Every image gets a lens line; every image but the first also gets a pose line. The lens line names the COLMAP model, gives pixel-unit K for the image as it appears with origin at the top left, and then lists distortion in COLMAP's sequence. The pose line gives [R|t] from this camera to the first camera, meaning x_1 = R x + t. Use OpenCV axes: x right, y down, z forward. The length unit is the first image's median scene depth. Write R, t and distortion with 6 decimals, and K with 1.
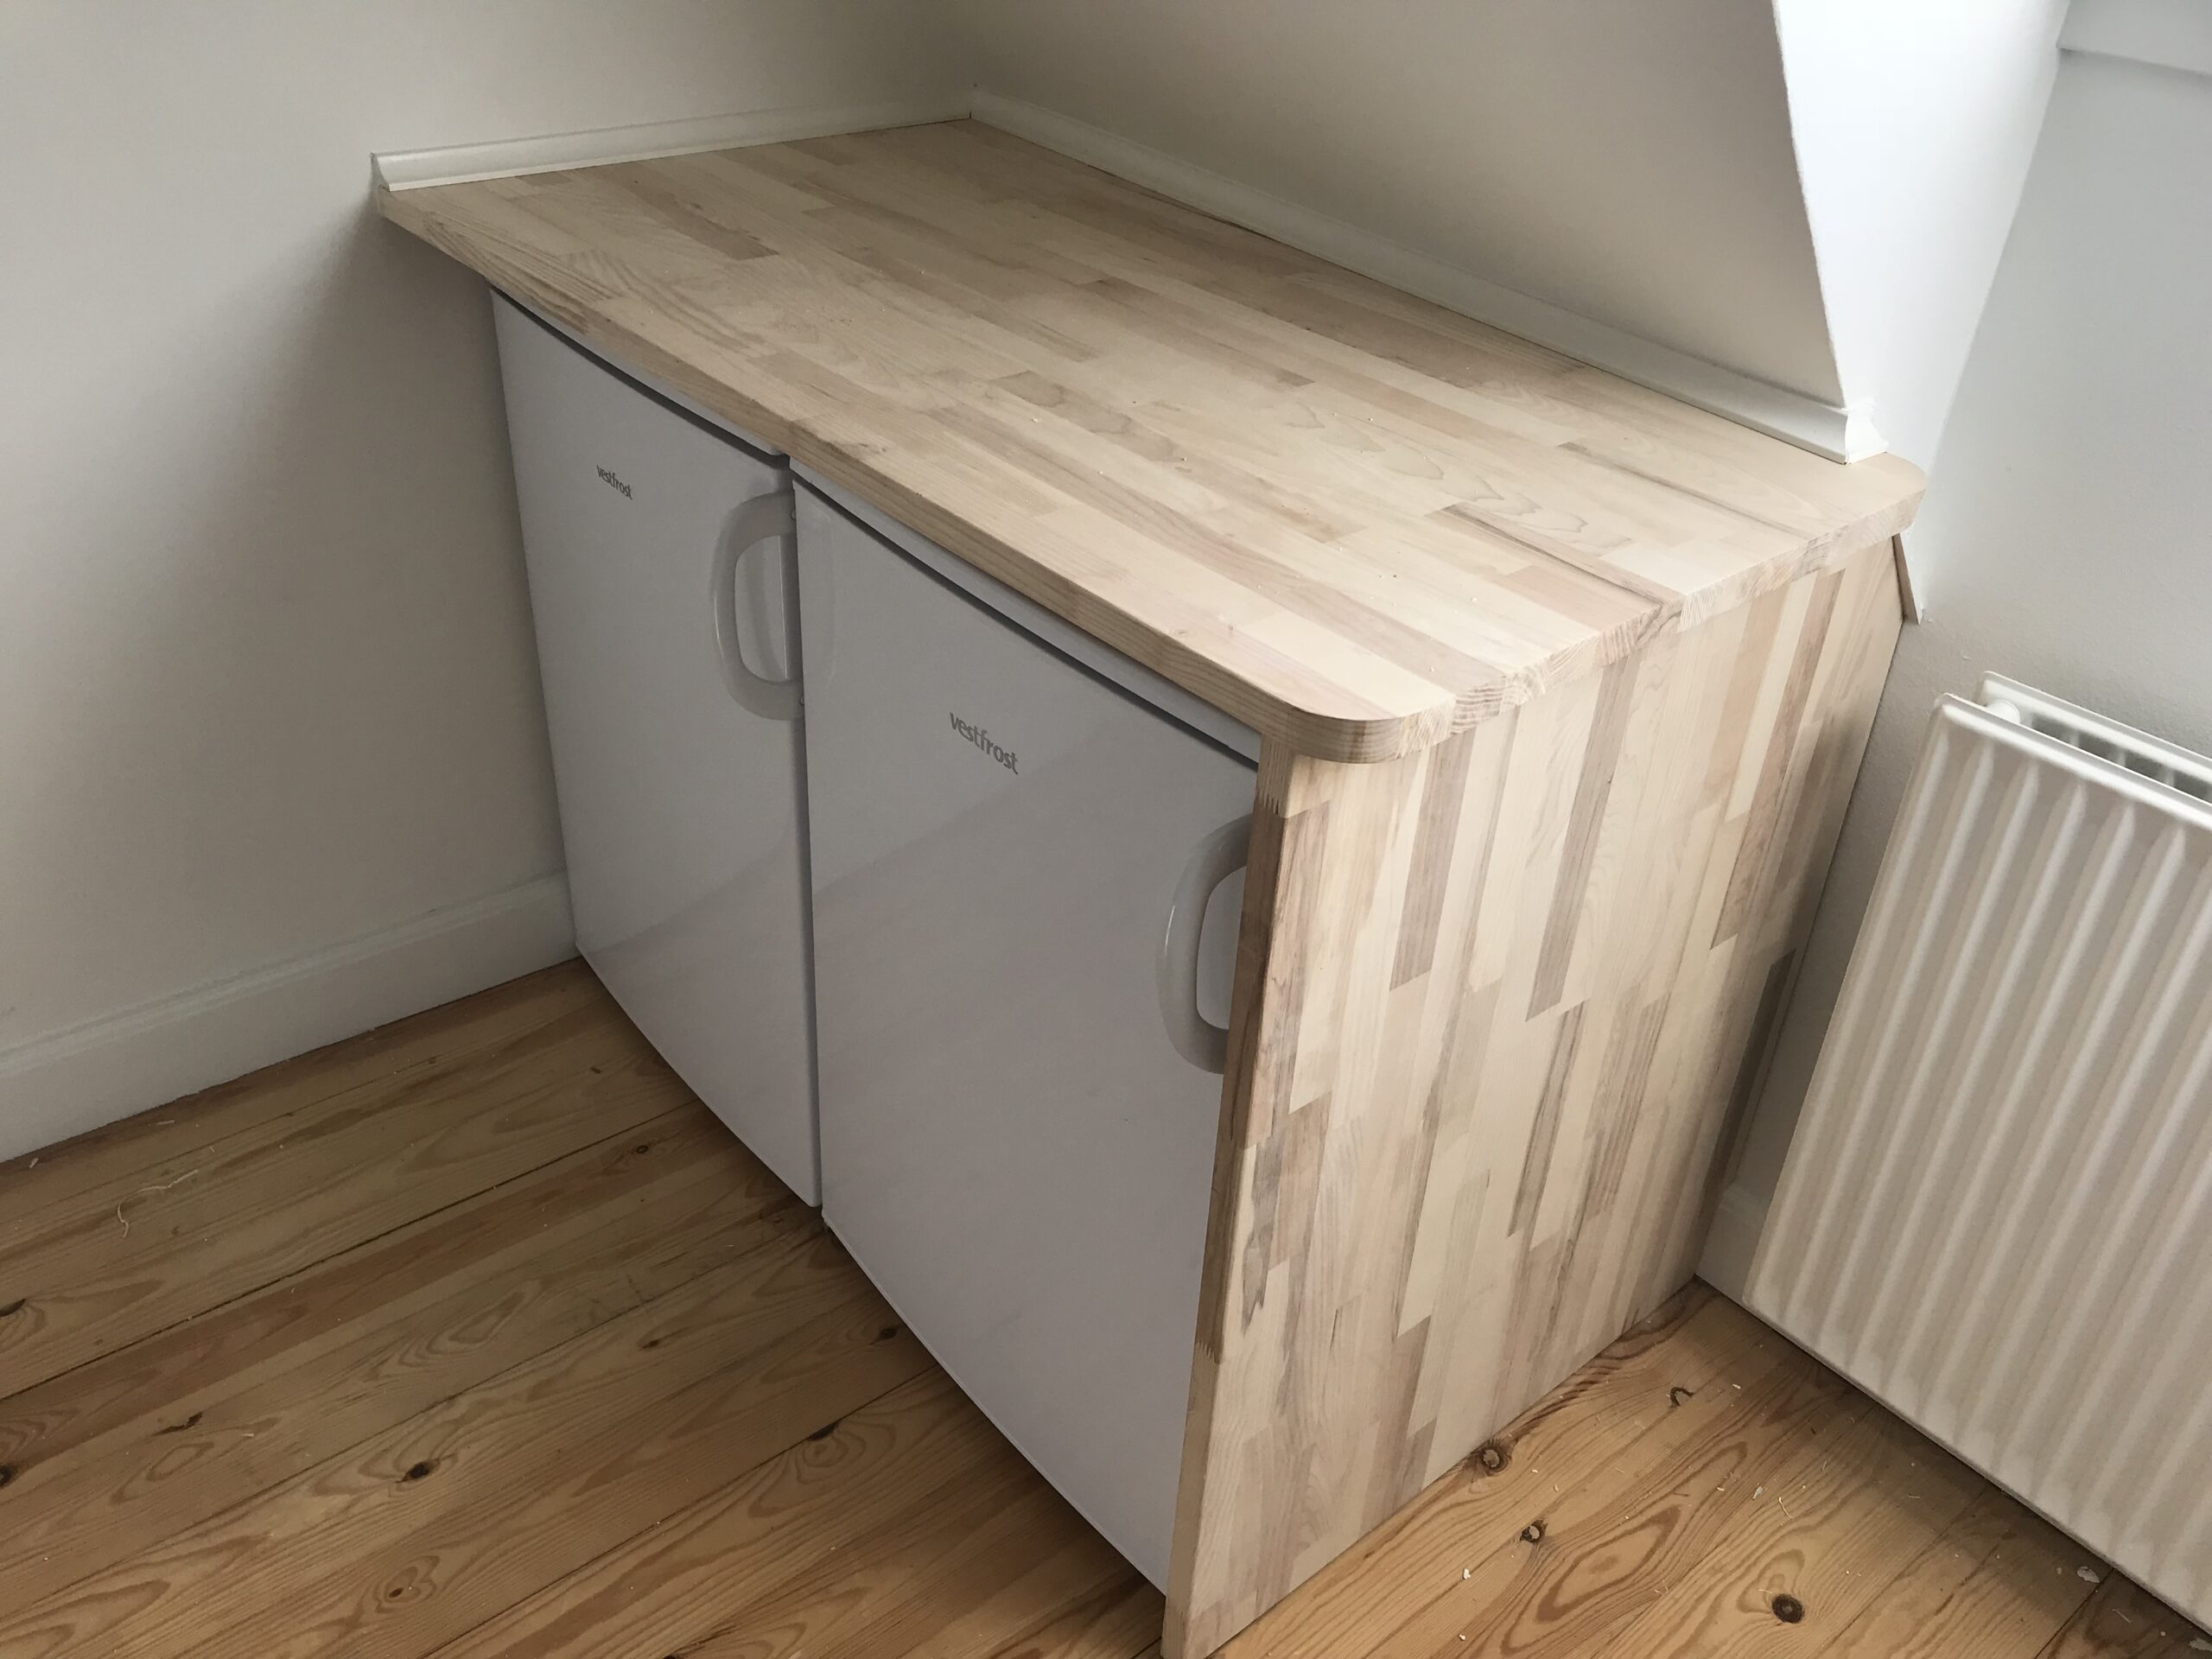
lens RADIAL K [[1808.0, 0, 1090.3], [0, 1808.0, 814.1], [0, 0, 1]] dist [0.007699, 0.006879]
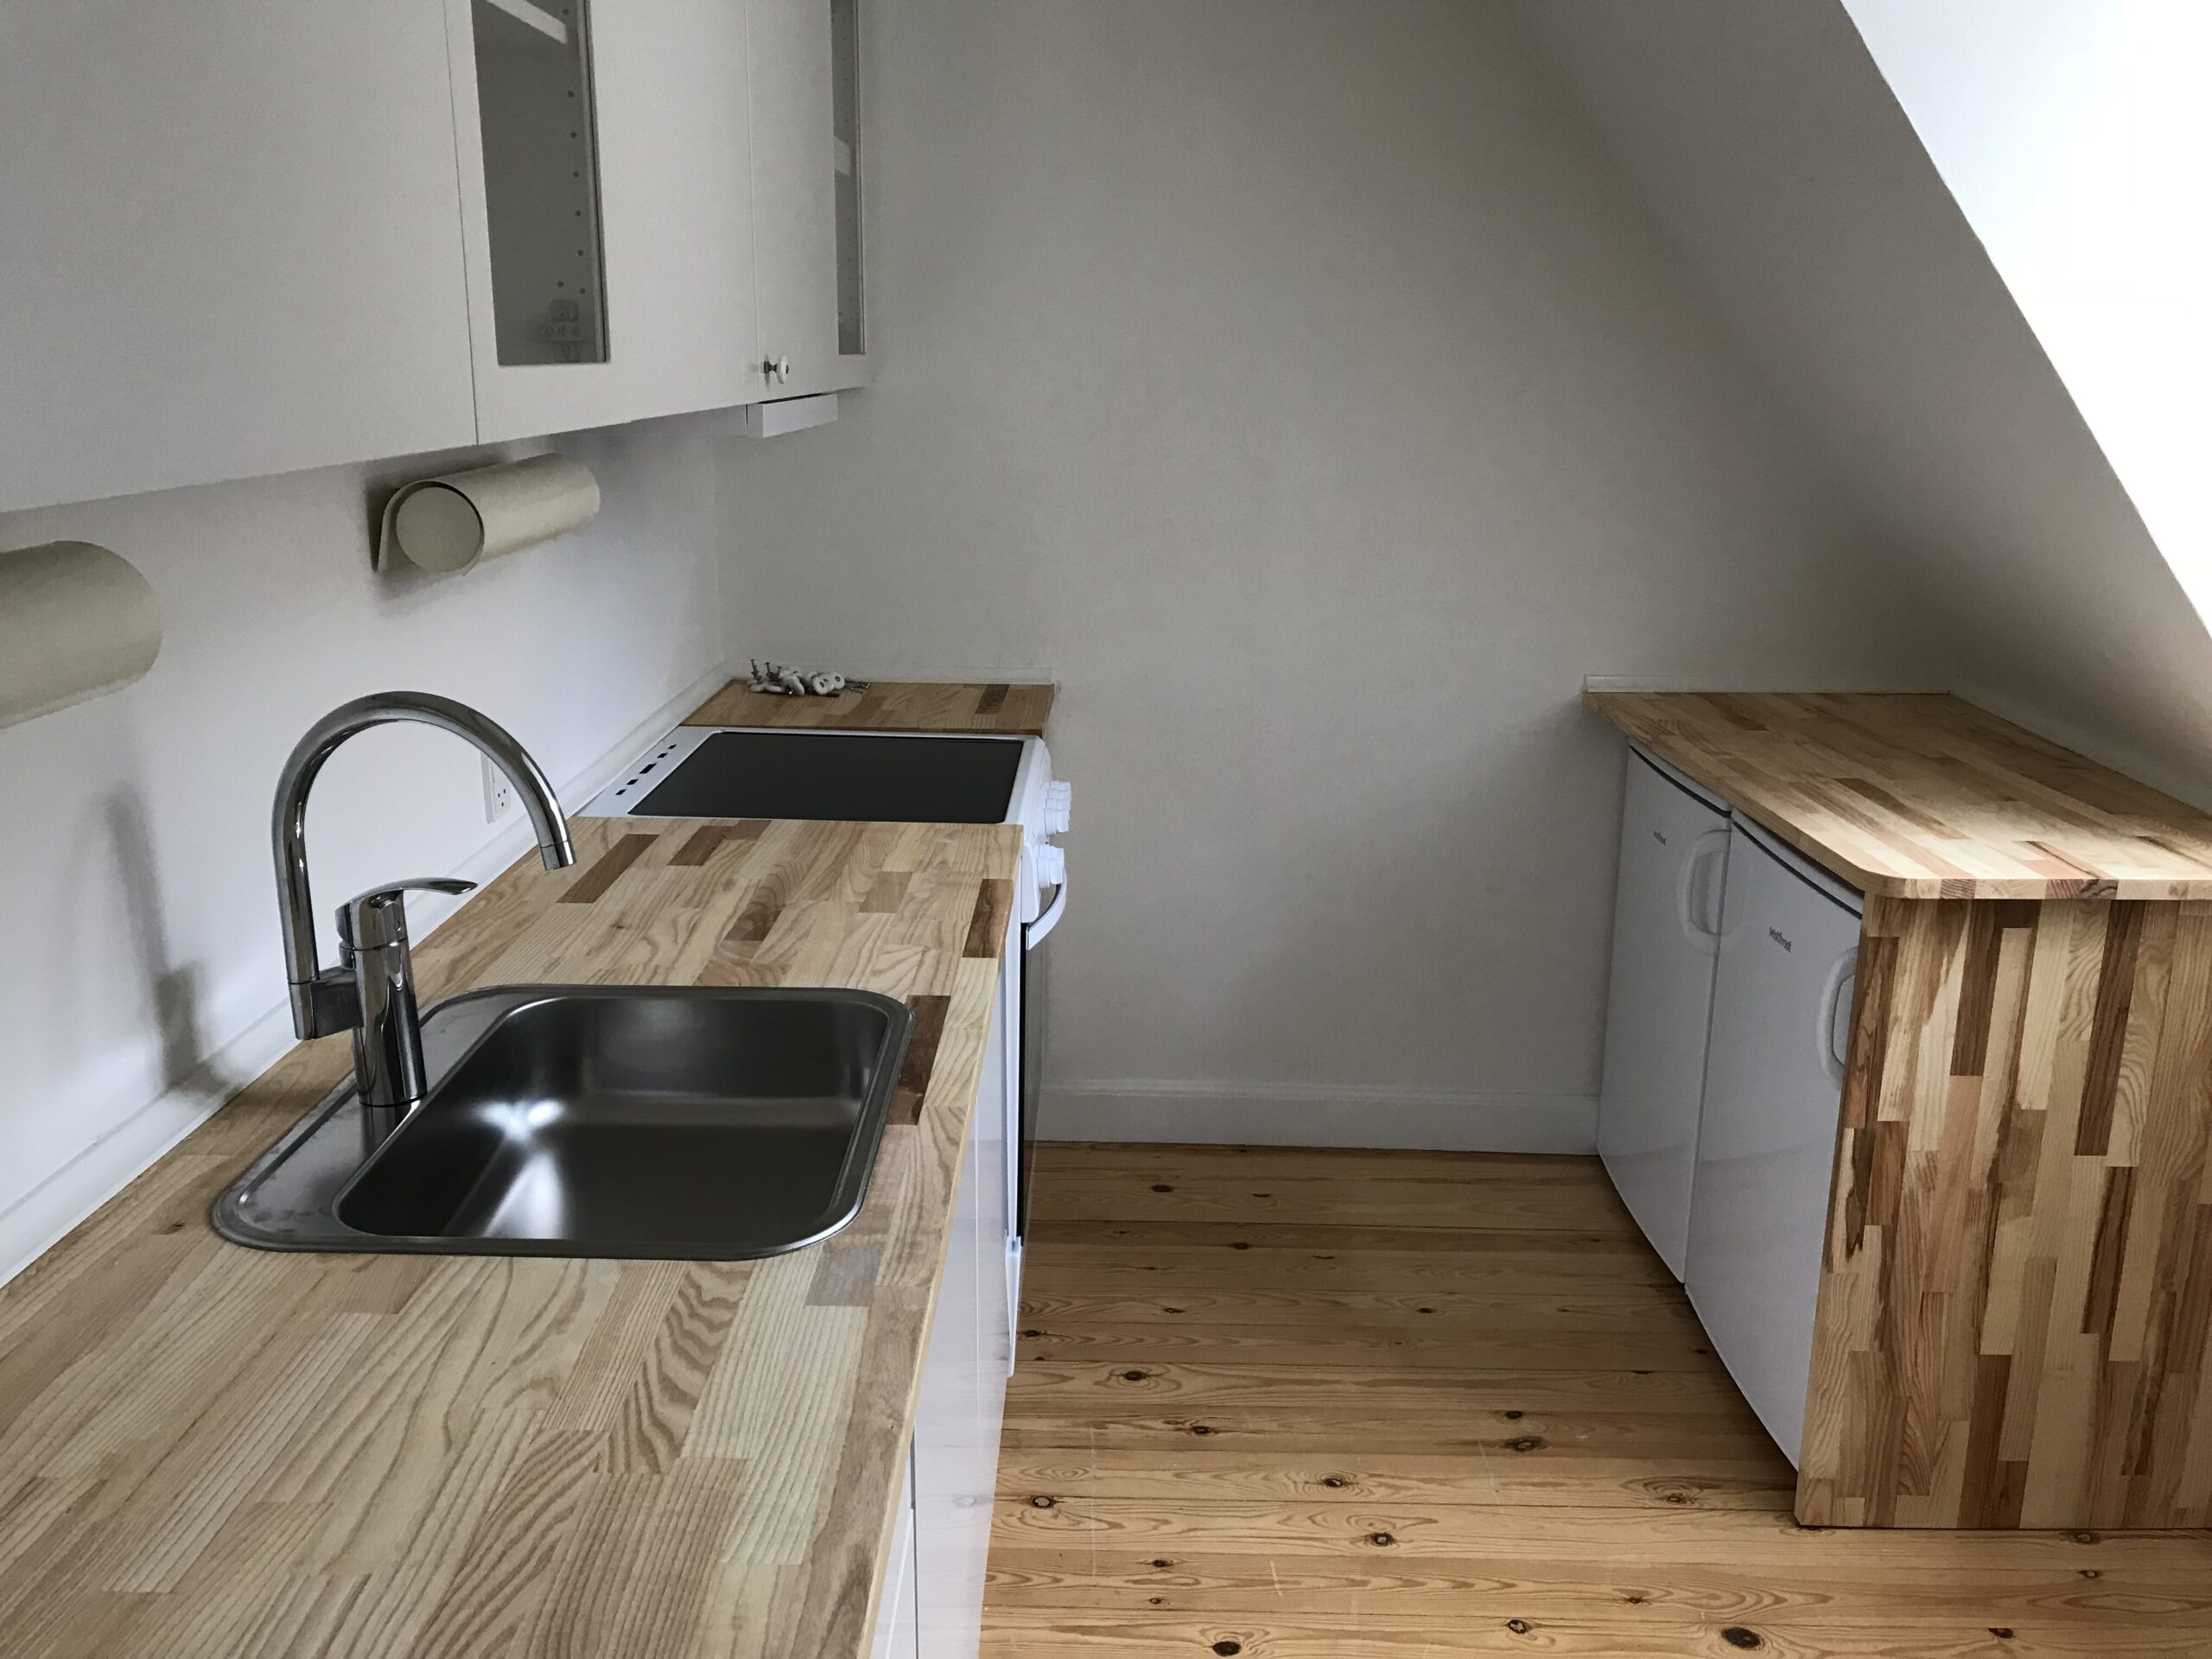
lens RADIAL K [[1808.0, 0, 1090.3], [0, 1808.0, 814.1], [0, 0, 1]] dist [0.007699, 0.006879]
pose [[0.771339, 0.113980, -0.626135, 0.536314], [-0.319845, 0.919987, -0.226546, 0.482406], [0.550214, 0.375010, 0.746078, -0.876543]]
